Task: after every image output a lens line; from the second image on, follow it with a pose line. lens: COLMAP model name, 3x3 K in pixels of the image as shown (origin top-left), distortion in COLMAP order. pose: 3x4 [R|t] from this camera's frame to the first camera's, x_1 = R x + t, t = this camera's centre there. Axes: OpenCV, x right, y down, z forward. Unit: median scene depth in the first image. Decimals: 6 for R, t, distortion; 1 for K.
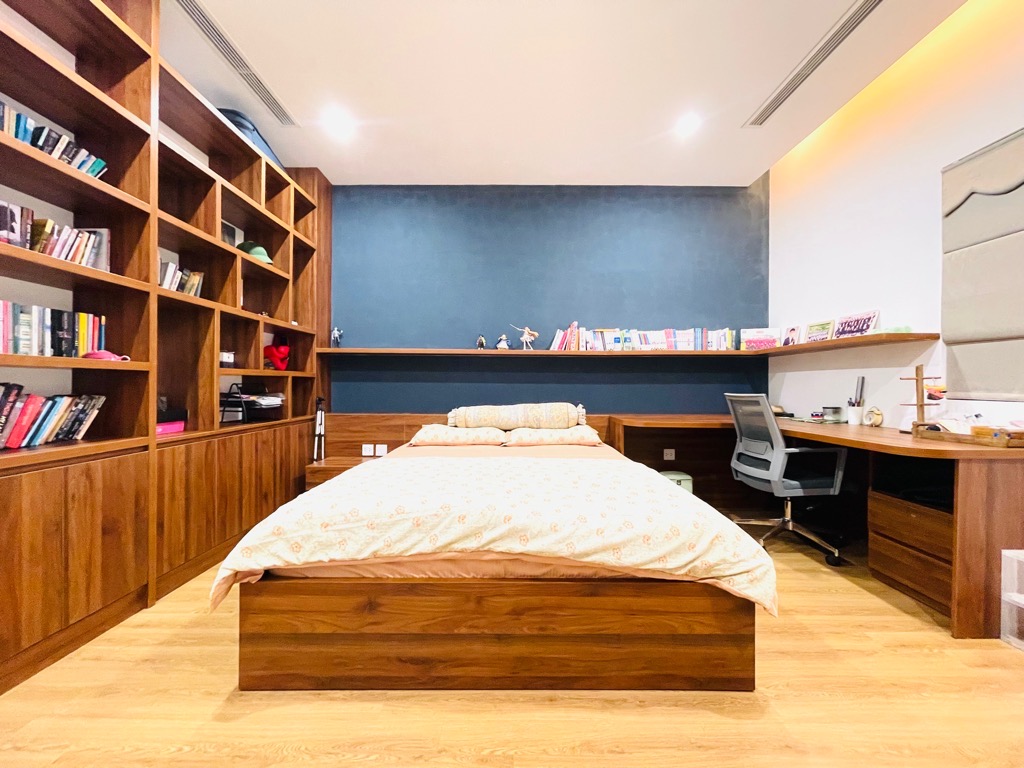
lens RADIAL K [[411.8, 0, 512.7], [0, 411.8, 387.0], [0, 0, 1]] dist [0.001535, -0.001178]
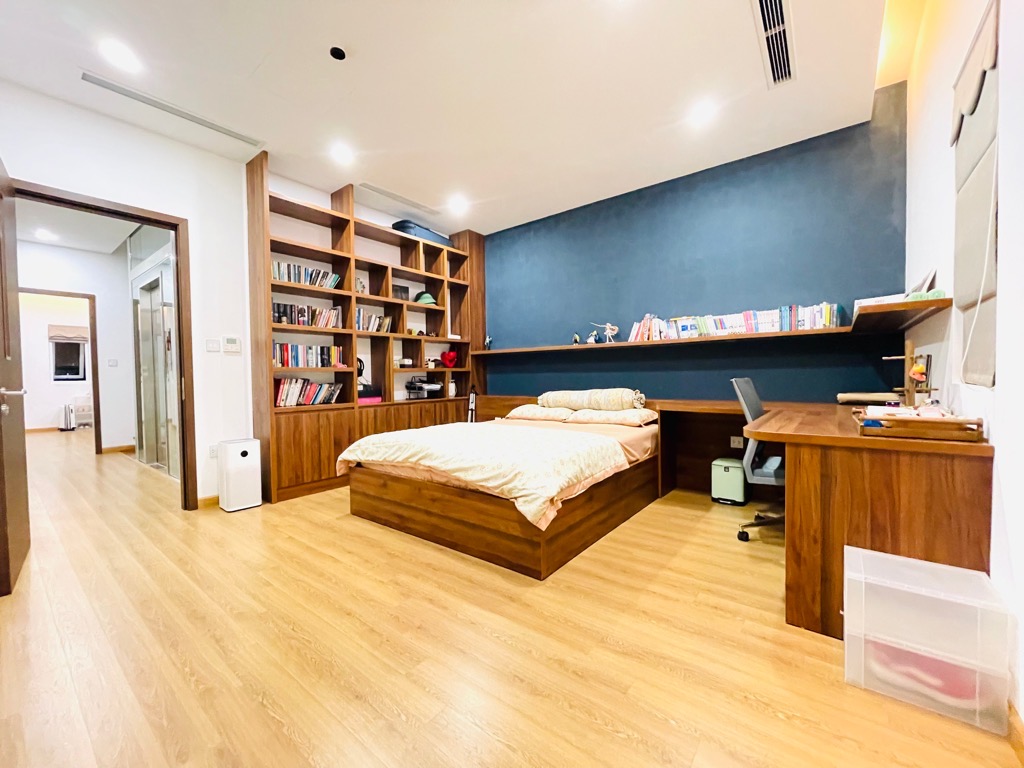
lens RADIAL K [[411.8, 0, 514.7], [0, 411.8, 386.6], [0, 0, 1]] dist [0.001535, -0.001178]
pose [[0.789175, -0.000989, -0.614168, 0.674253], [0.016844, 0.999657, 0.020034, 0.005902], [0.613938, -0.026155, 0.788921, -0.097958]]
